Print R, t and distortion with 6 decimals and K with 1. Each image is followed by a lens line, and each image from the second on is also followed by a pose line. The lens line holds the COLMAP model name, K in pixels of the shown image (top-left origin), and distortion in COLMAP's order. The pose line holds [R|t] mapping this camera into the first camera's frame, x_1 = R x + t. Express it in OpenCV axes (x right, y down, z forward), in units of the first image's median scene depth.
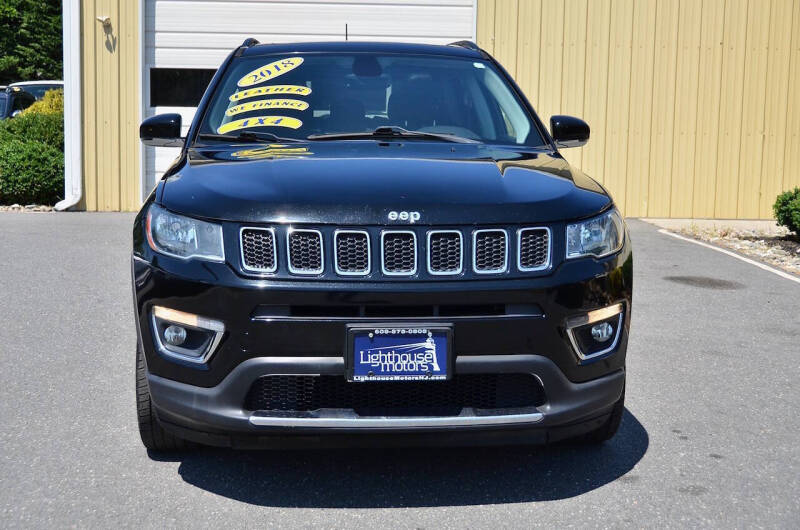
lens RADIAL K [[1151.6, 0, 400.0], [0, 1151.6, 265.0], [0, 0, 1]] dist [-0.009869, -0.026870]
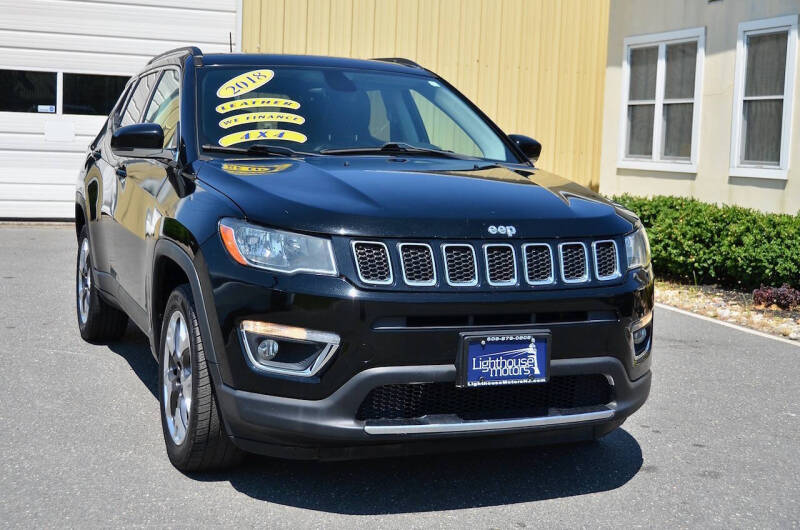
lens RADIAL K [[1231.7, 0, 400.0], [0, 1231.7, 265.0], [0, 0, 1]] dist [-0.010633, 0.044261]
pose [[0.951661, -0.009620, 0.307000, -0.431305], [0.014196, 0.999819, -0.012676, 0.002911], [-0.306822, 0.016421, 0.951625, -0.052141]]
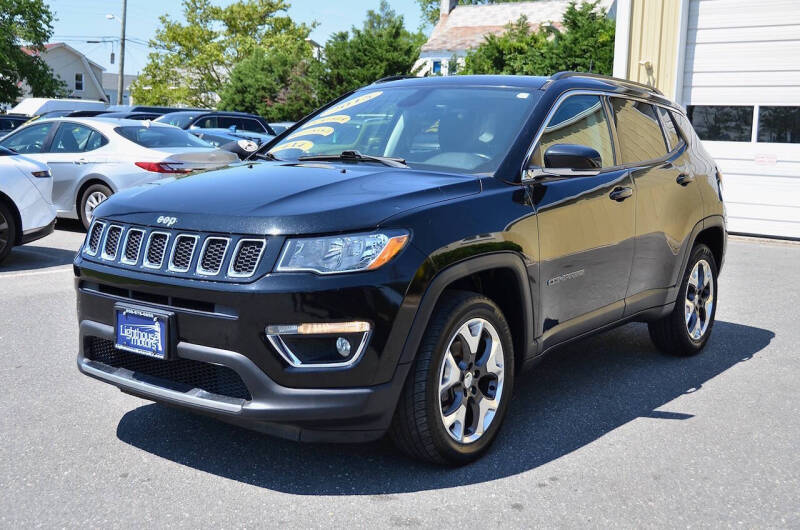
lens RADIAL K [[994.6, 0, 400.0], [0, 994.6, 265.0], [0, 0, 1]] dist [0.004313, 0.000183]
pose [[0.735049, 0.098620, -0.670803, 0.878290], [-0.108271, 0.993742, 0.027457, -0.050309], [0.669313, 0.052446, 0.741127, 0.389867]]
